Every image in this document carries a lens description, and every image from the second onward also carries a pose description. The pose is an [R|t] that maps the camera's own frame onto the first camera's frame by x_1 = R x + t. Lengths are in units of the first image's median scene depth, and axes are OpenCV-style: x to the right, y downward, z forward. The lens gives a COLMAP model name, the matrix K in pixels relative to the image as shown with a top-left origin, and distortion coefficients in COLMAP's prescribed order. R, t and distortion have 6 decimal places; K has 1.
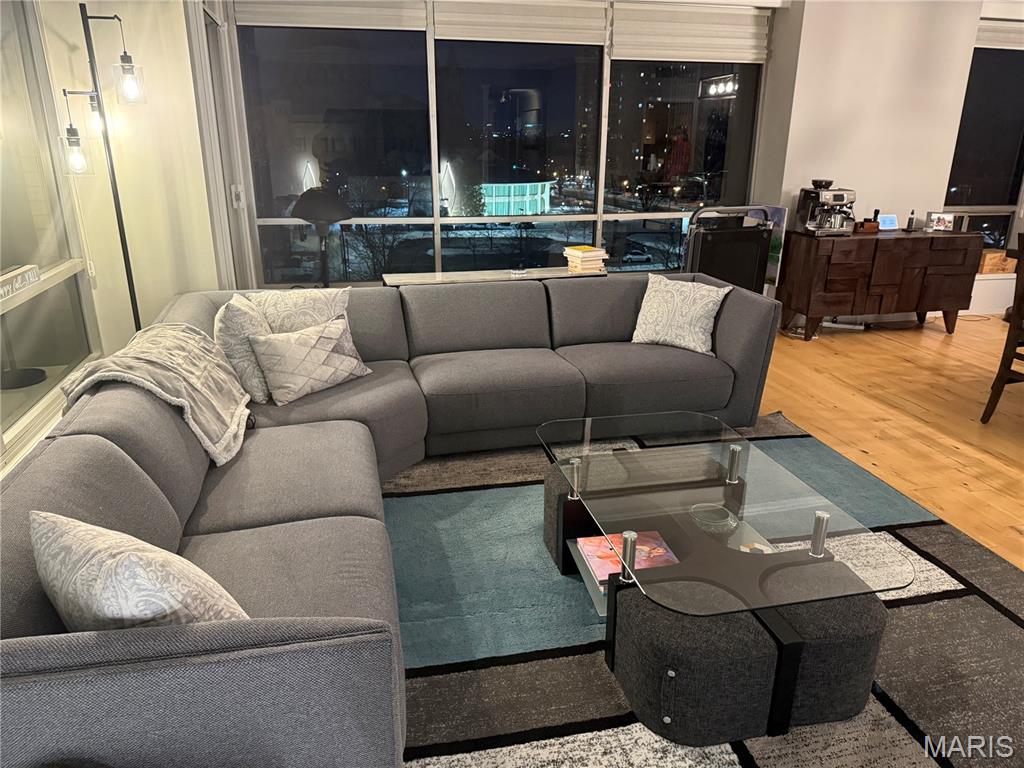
lens RADIAL K [[719.2, 0, 512.0], [0, 719.2, 384.0], [0, 0, 1]] dist [-0.009598, 0.001099]
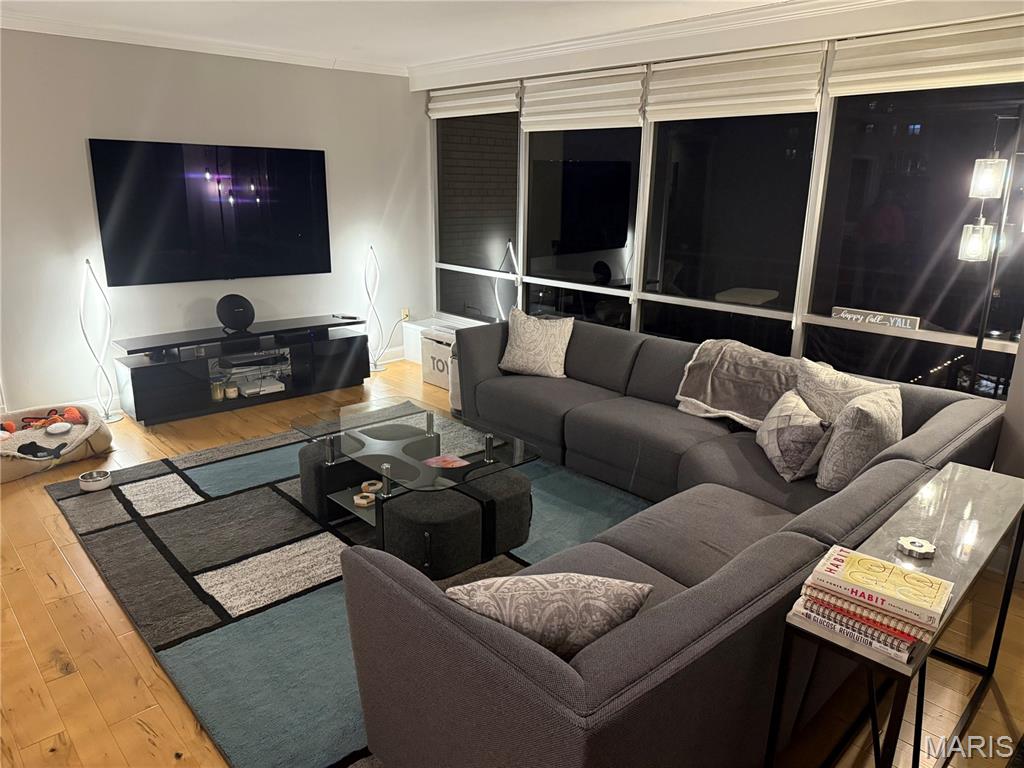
lens RADIAL K [[717.8, 0, 512.0], [0, 717.8, 384.0], [0, 0, 1]] dist [0.101517, -0.163820]
pose [[-0.867255, 0.113672, -0.484713, 0.664122], [-0.184240, 0.831192, 0.524572, -0.664601], [0.462519, 0.544242, -0.699912, 1.763426]]
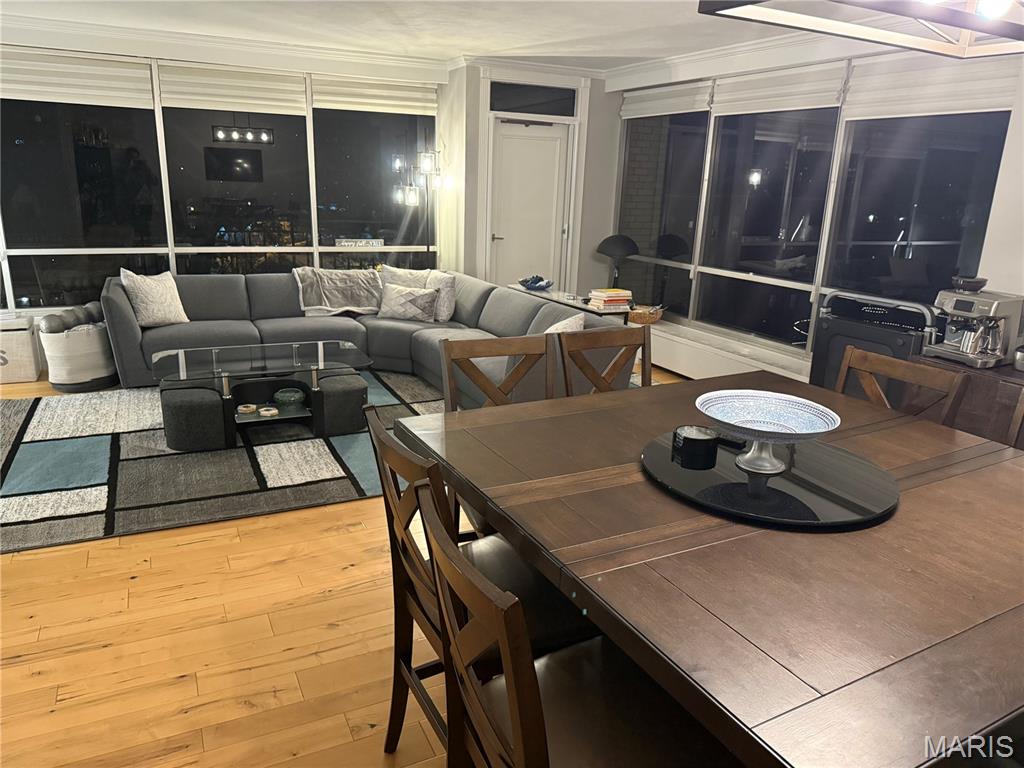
lens RADIAL K [[717.8, 0, 512.0], [0, 717.8, 384.0], [0, 0, 1]] dist [0.101517, -0.163820]
pose [[0.234003, 0.266844, -0.934899, 1.904041], [-0.352629, 0.919413, 0.174161, -0.315350], [0.906033, 0.288918, 0.309243, 0.850171]]
